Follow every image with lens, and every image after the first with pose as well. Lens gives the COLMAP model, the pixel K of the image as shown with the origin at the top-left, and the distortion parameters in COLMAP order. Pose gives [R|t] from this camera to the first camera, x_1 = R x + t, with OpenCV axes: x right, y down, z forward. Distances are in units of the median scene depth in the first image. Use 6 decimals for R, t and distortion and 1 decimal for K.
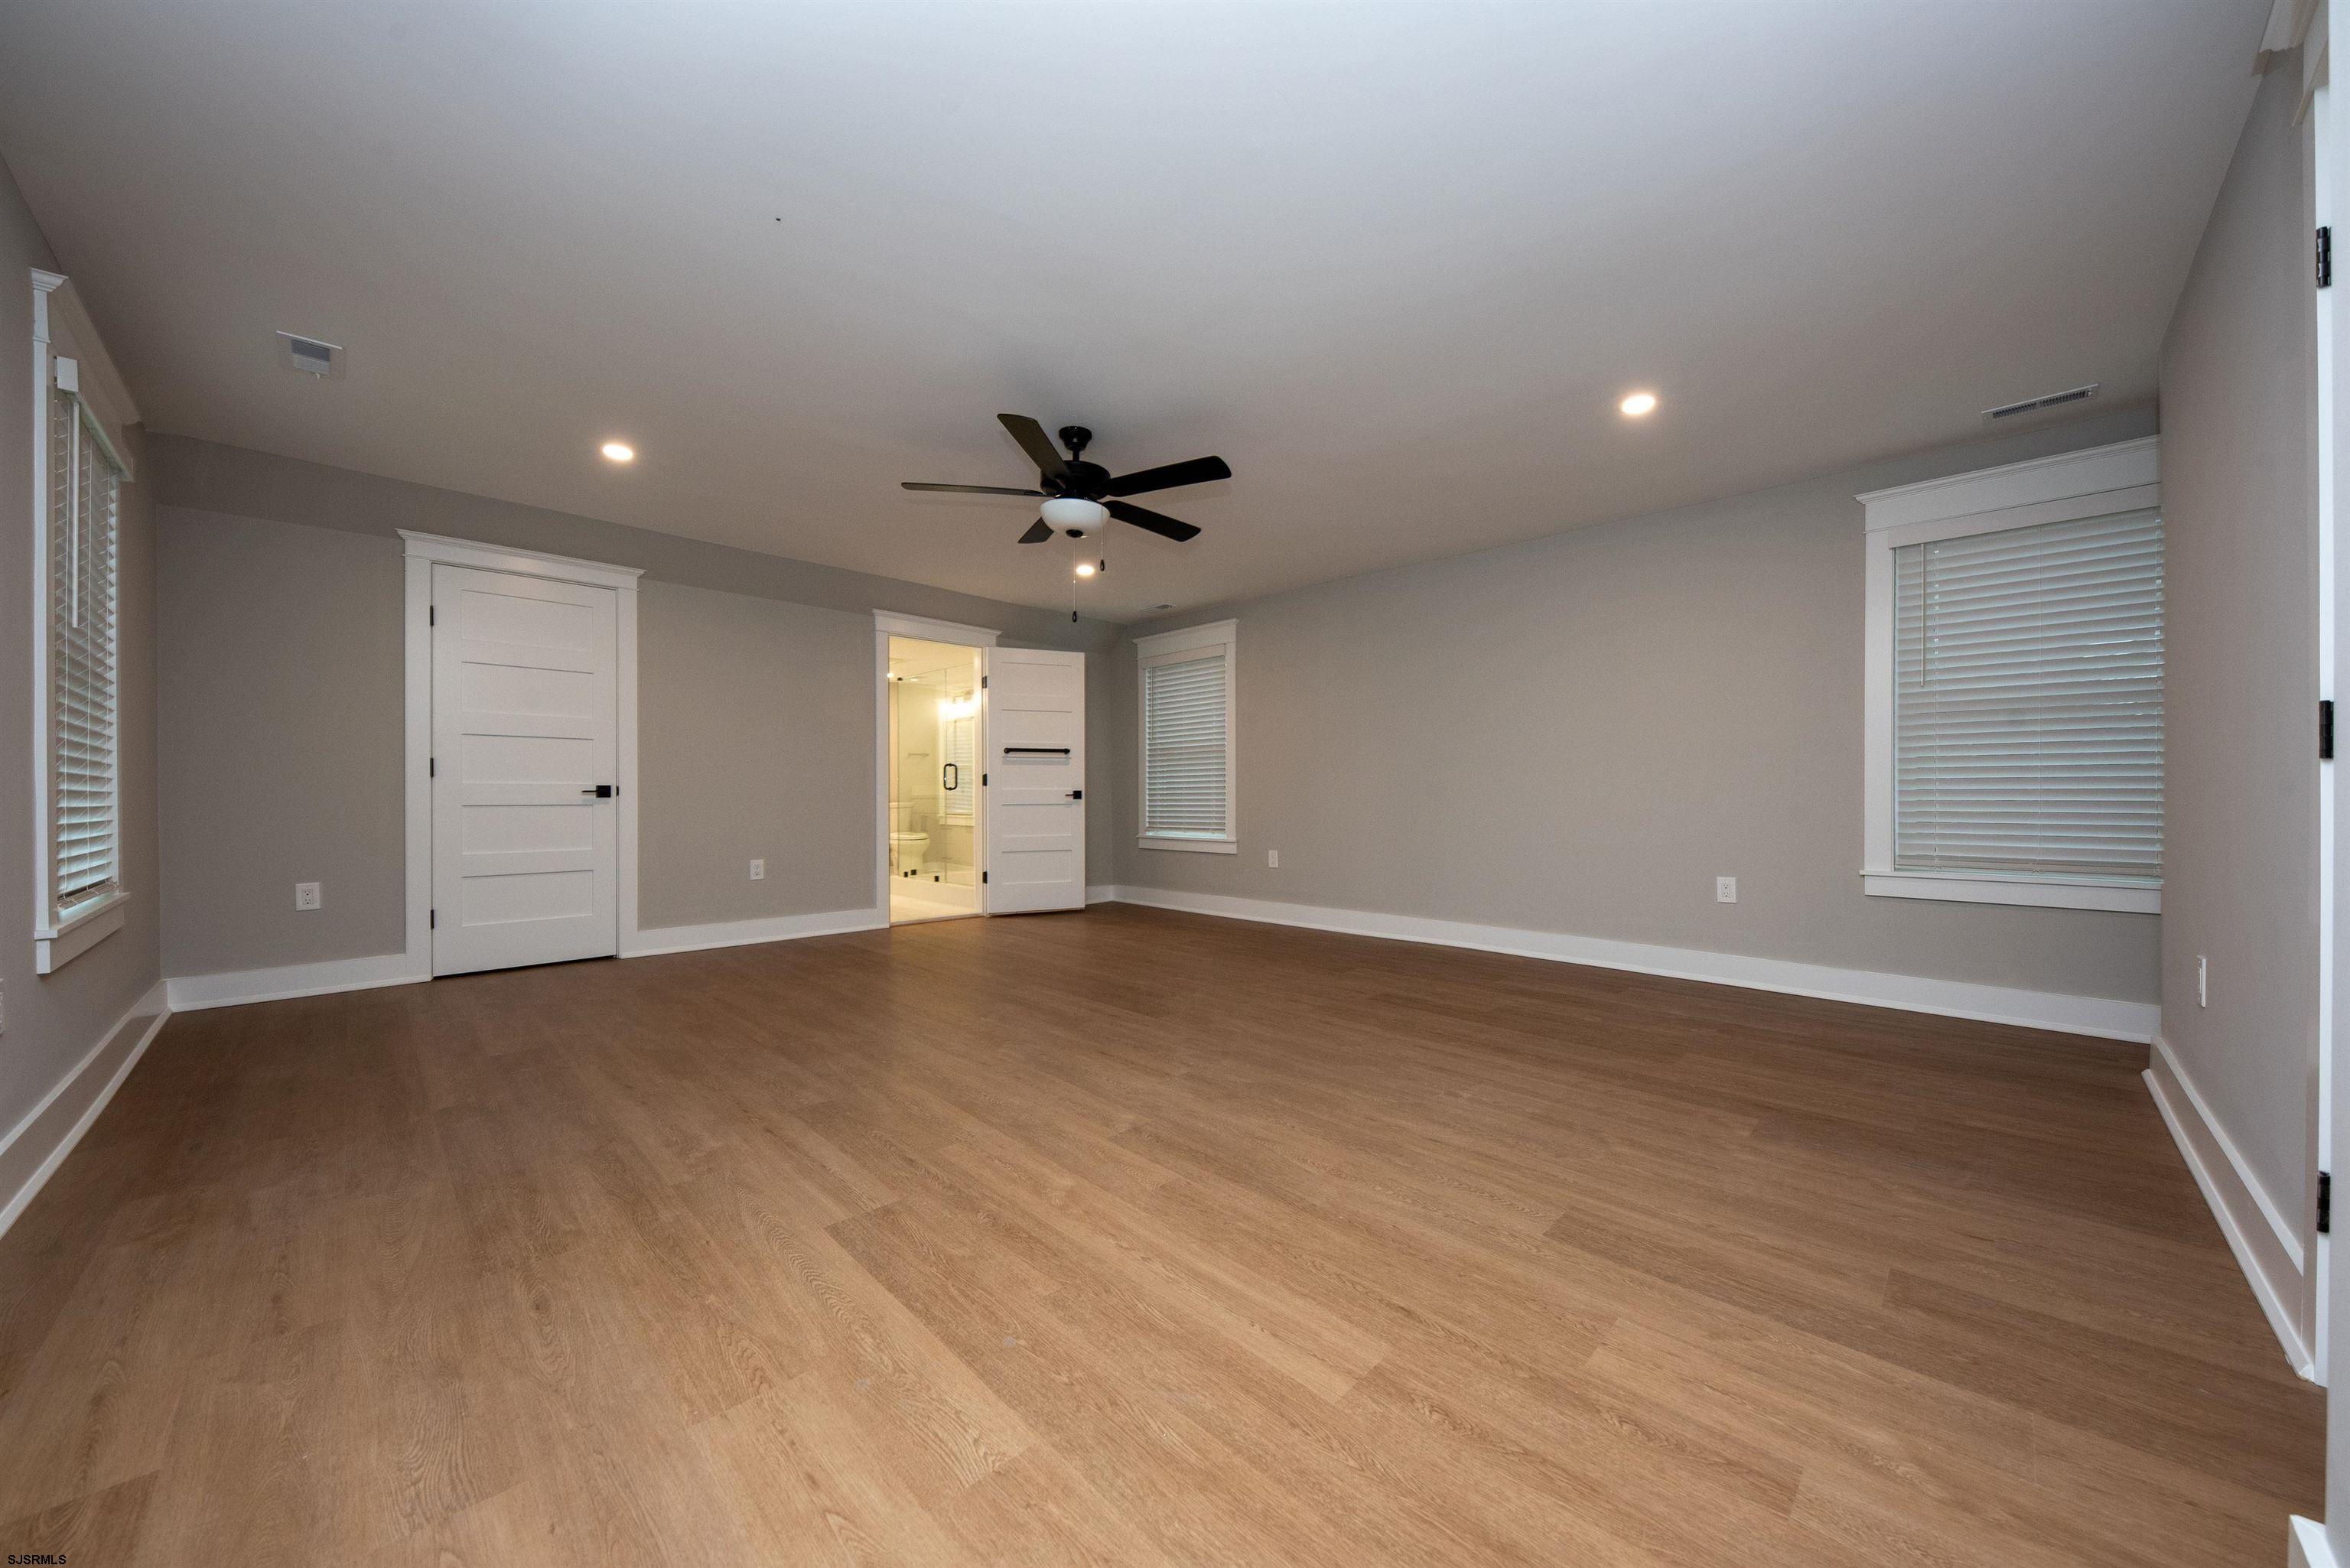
lens RADIAL K [[831.1, 0, 1170.8], [0, 831.1, 797.4], [0, 0, 1]] dist [0.012963, -0.006354]
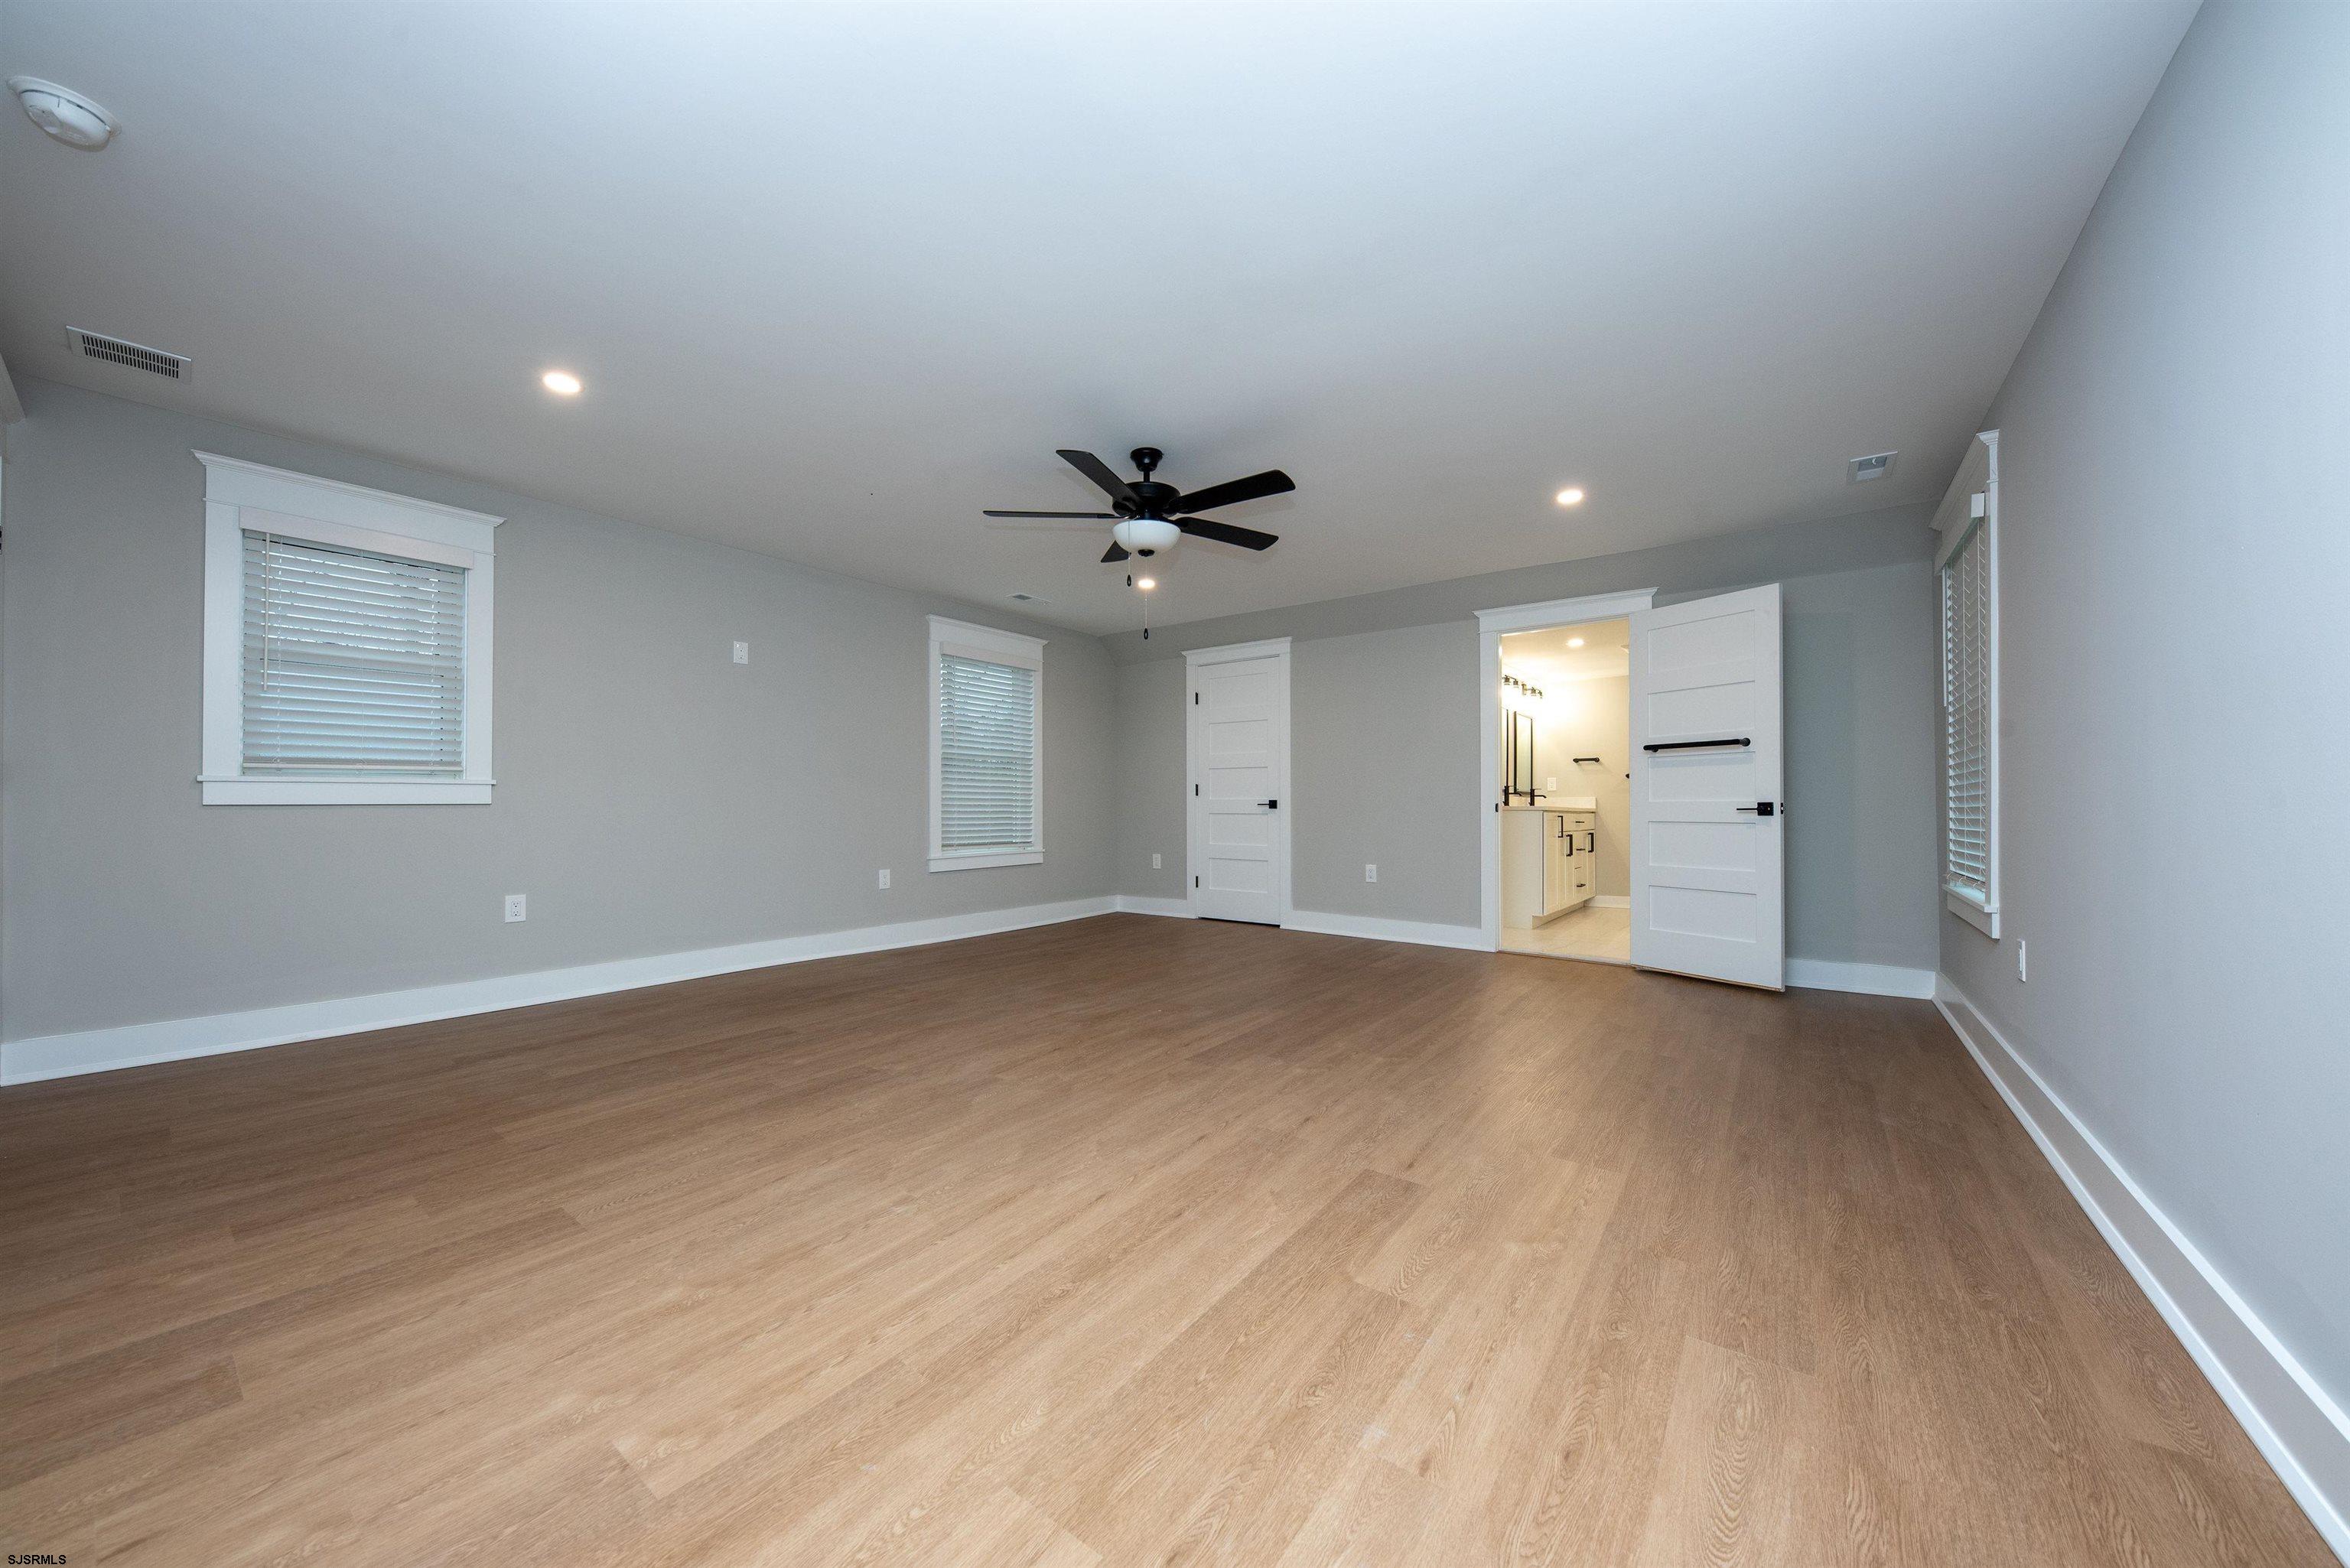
lens RADIAL K [[831.1, 0, 1170.8], [0, 831.1, 797.4], [0, 0, 1]] dist [0.012963, -0.006354]
pose [[0.119067, -0.008370, -0.992851, 0.899333], [-0.004883, 0.999947, -0.009016, -0.007490], [0.992874, 0.005922, 0.119020, 0.909466]]
